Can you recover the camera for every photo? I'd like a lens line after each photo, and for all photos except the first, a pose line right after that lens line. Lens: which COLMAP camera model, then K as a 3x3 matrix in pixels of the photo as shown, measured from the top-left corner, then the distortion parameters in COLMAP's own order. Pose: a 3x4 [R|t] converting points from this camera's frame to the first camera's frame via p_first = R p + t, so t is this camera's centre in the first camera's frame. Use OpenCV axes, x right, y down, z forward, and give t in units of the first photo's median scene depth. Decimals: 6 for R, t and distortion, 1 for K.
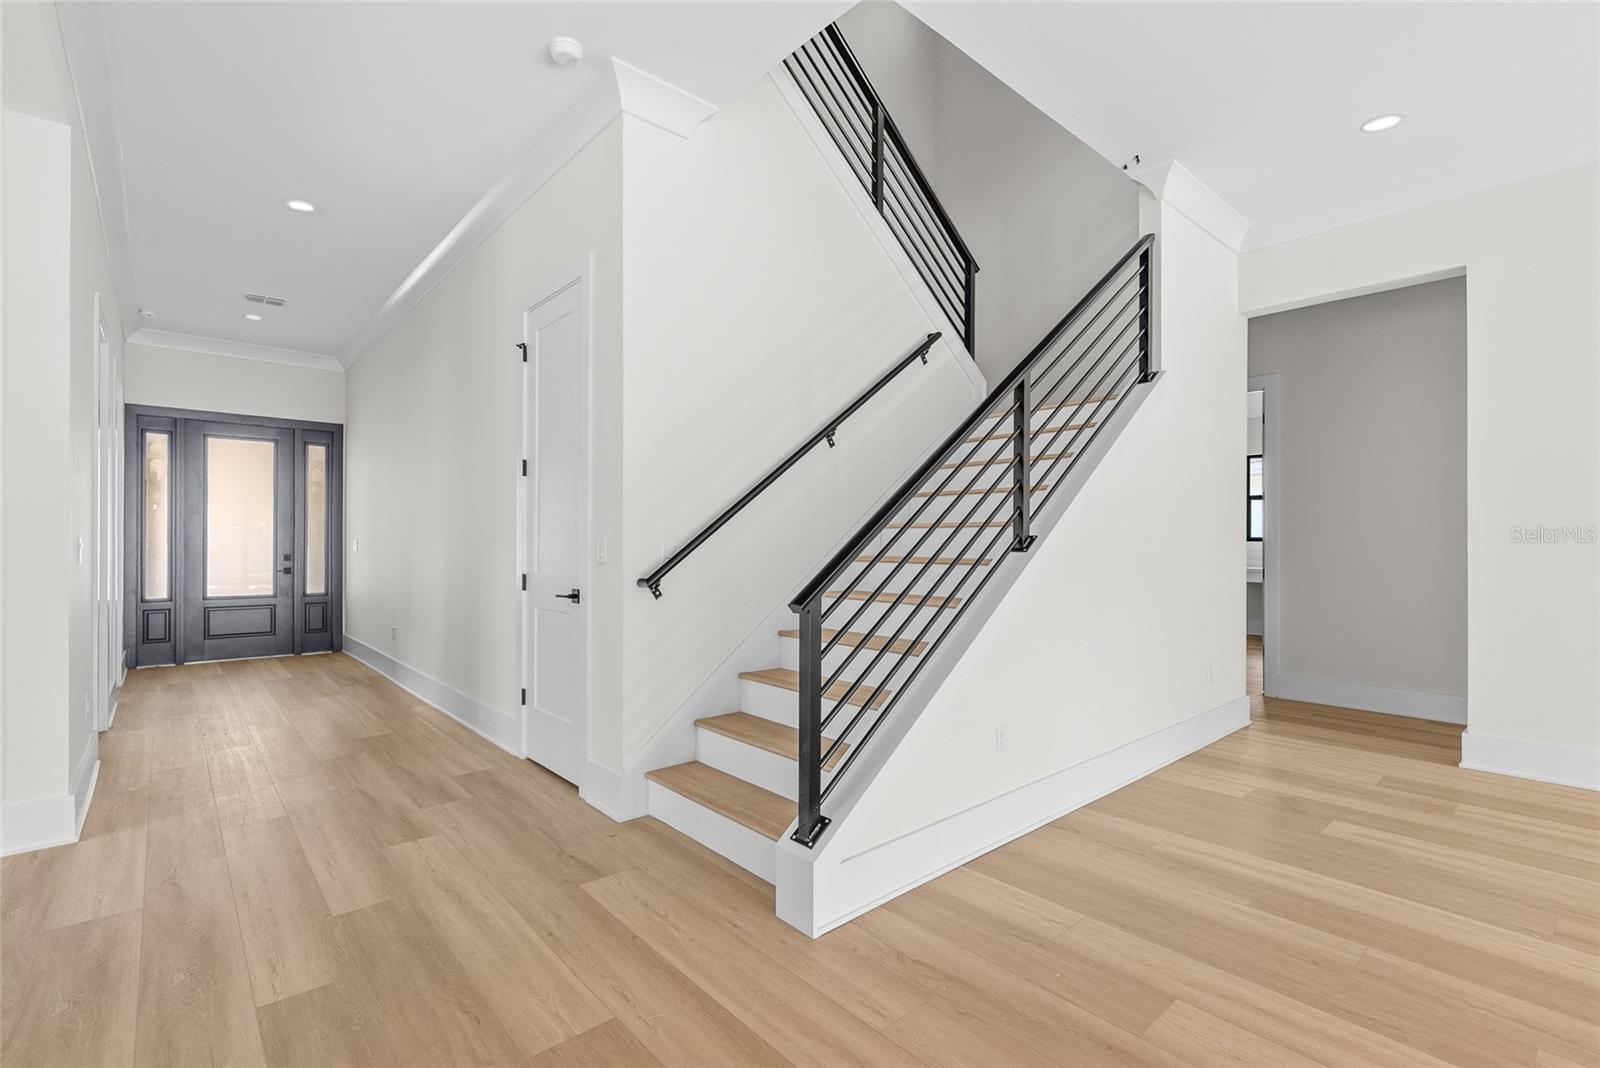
lens RADIAL K [[727.3, 0, 804.0], [0, 727.3, 537.4], [0, 0, 1]] dist [-0.003617, 0.000899]
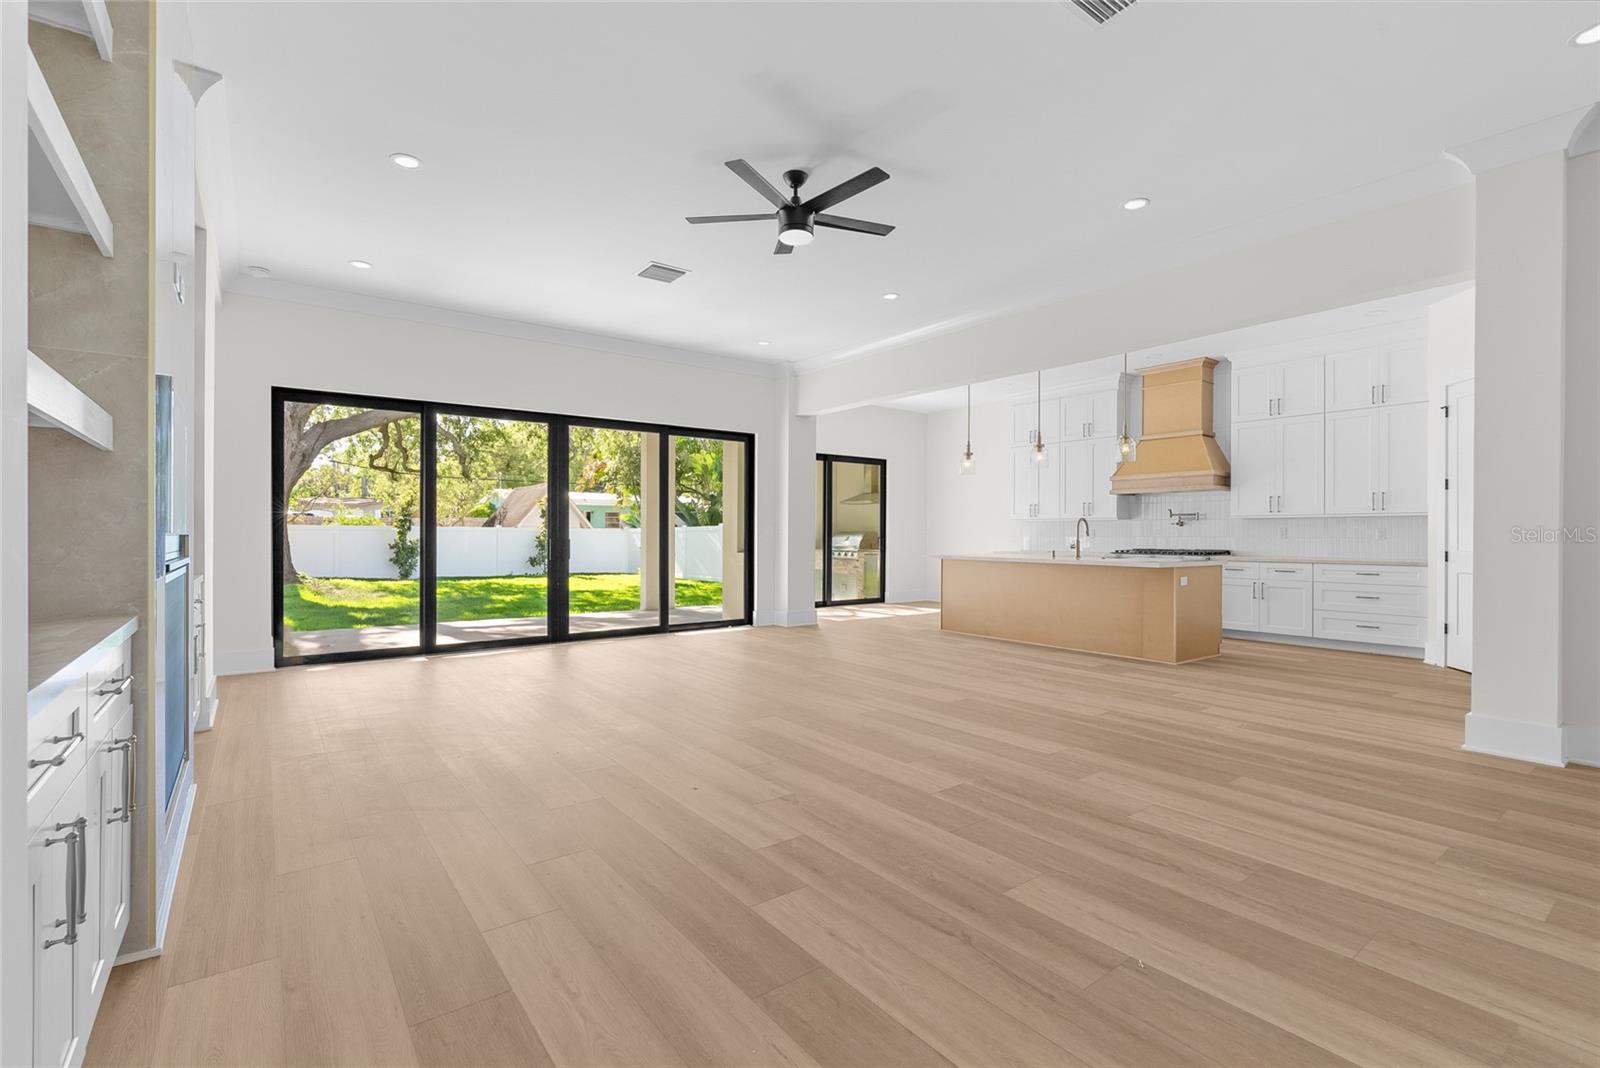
lens RADIAL K [[727.3, 0, 785.5], [0, 727.3, 534.6], [0, 0, 1]] dist [-0.003617, 0.000899]
pose [[-0.995797, -0.009227, 0.091122, 1.040434], [-0.009780, 0.999936, -0.005627, 0.037586], [-0.091064, -0.006494, -0.995824, 1.458640]]
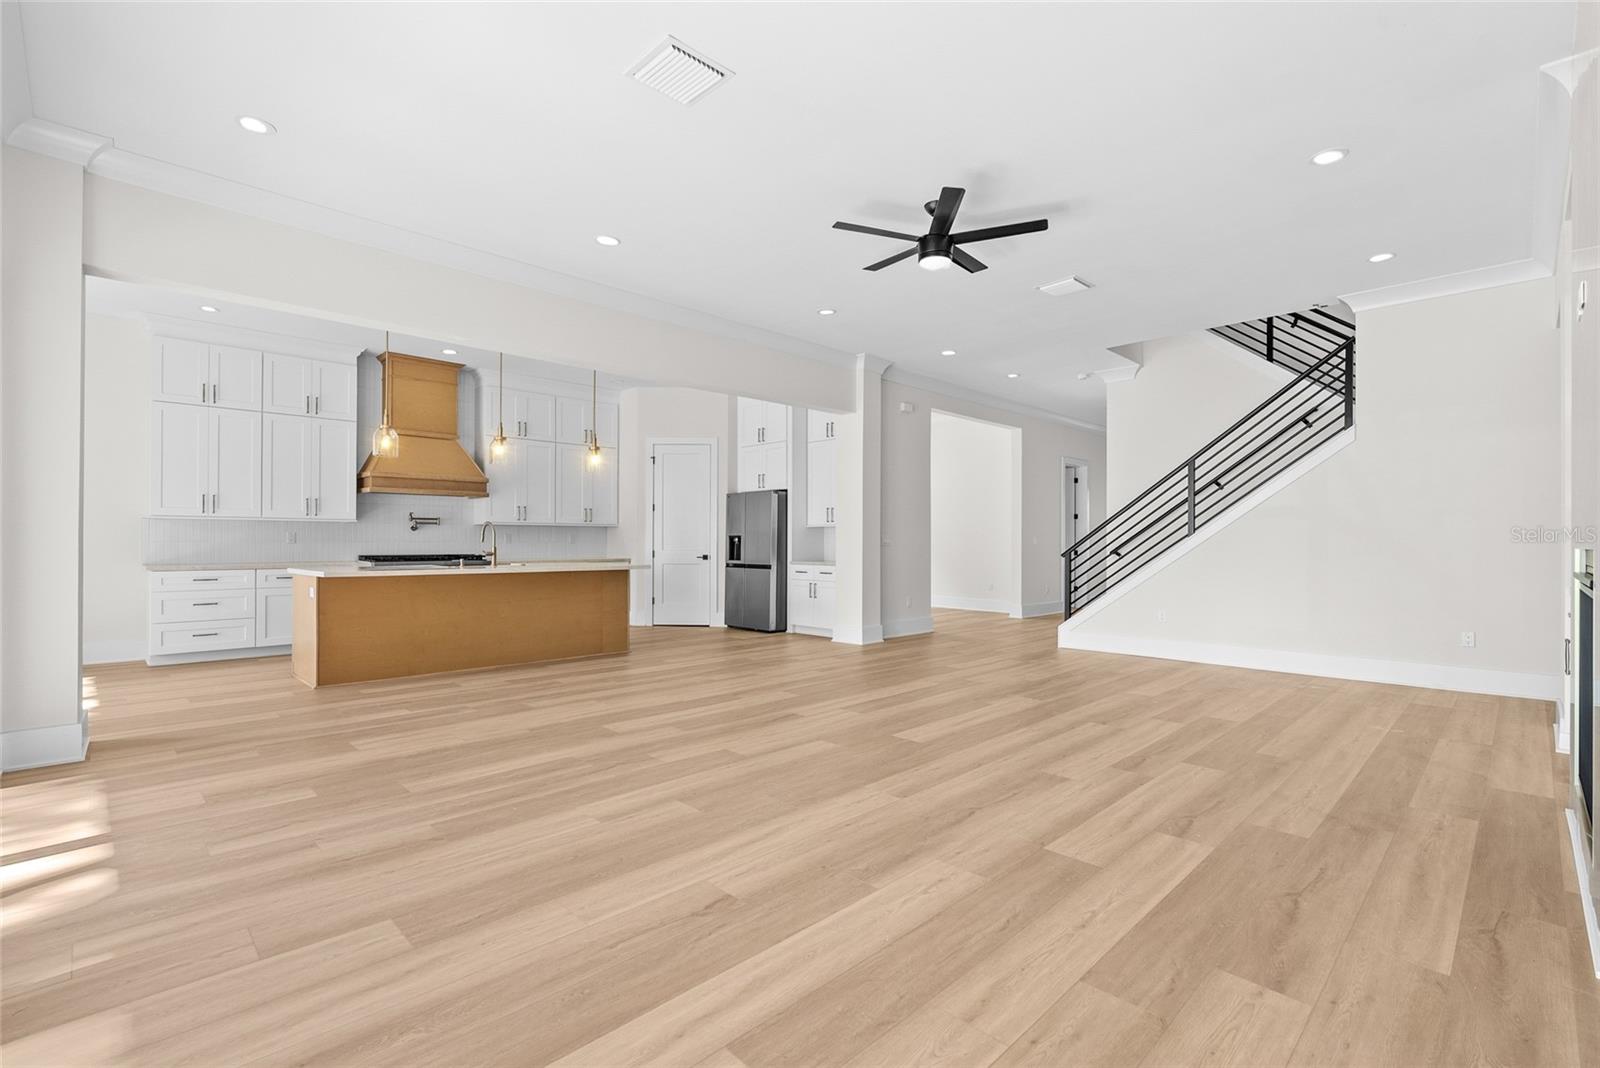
lens RADIAL K [[727.3, 0, 793.3], [0, 727.3, 530.0], [0, 0, 1]] dist [-0.003617, 0.000899]
pose [[0.052532, -0.019693, -0.998425, 2.665217], [0.003983, 0.999802, -0.019511, 0.030336], [0.998611, -0.002952, 0.052600, -0.363903]]
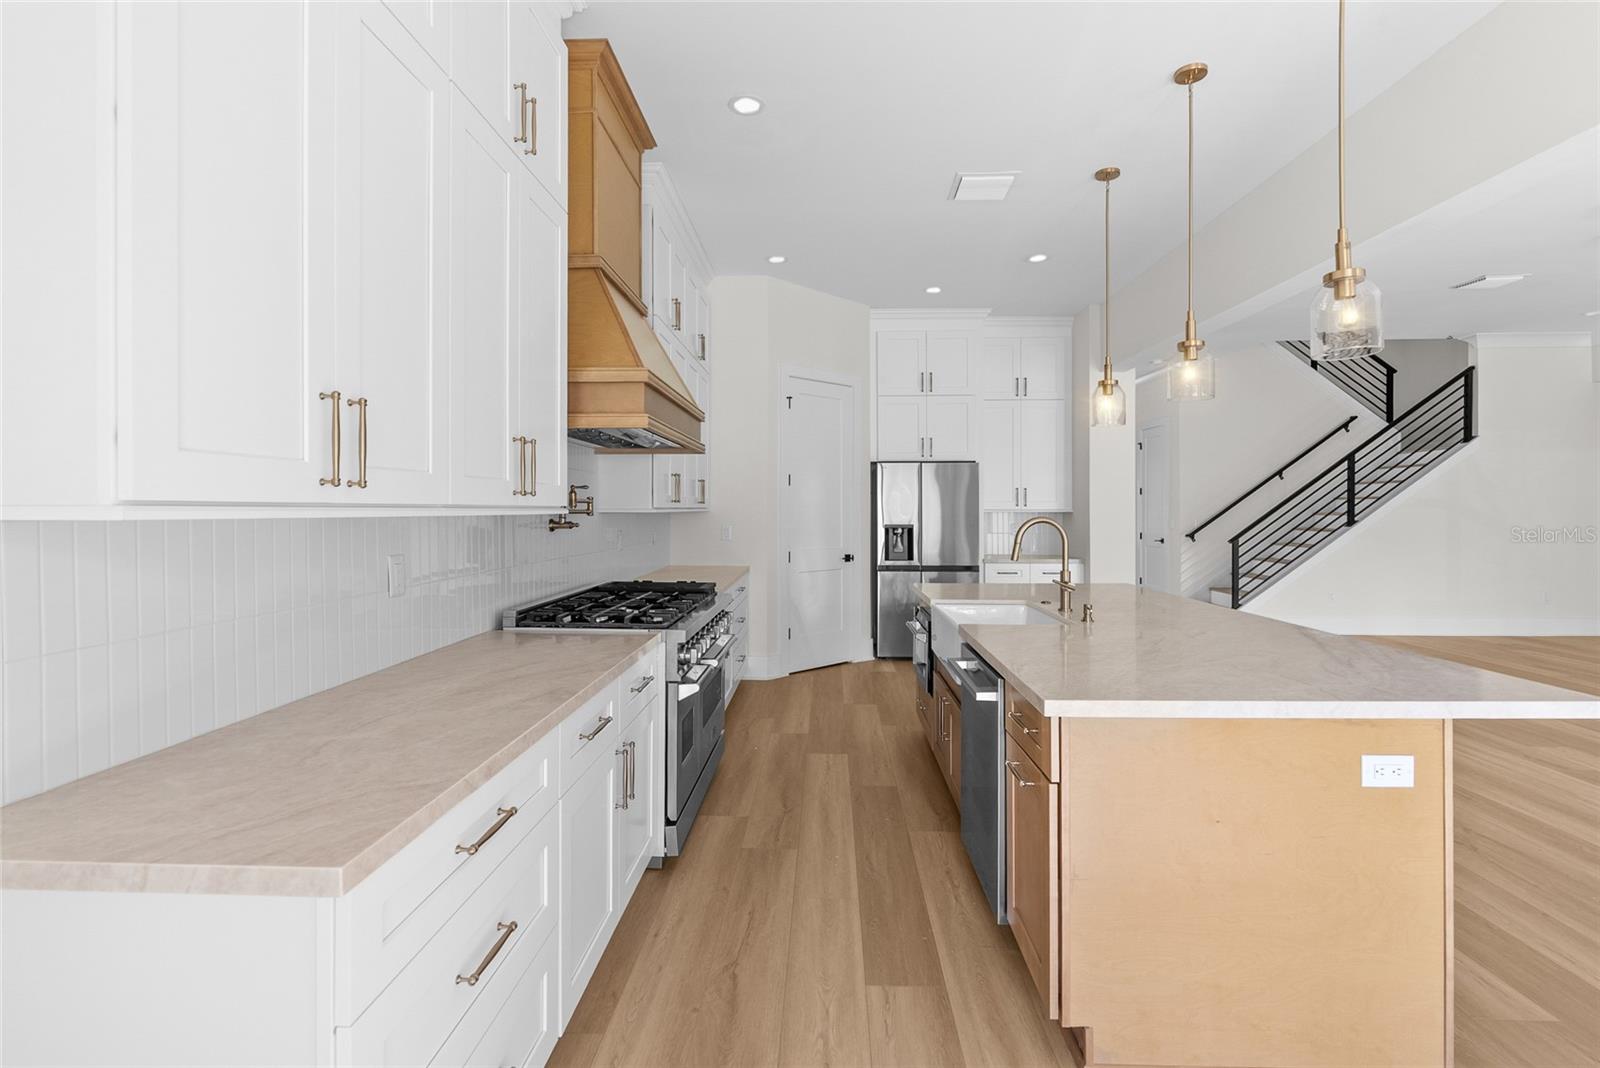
lens RADIAL K [[727.3, 0, 810.0], [0, 727.3, 509.7], [0, 0, 1]] dist [-0.003617, 0.000899]
pose [[0.727028, -0.003116, -0.686601, 0.716673], [0.006663, 0.999975, 0.002518, -0.062334], [0.686576, -0.006406, 0.727030, -2.268944]]
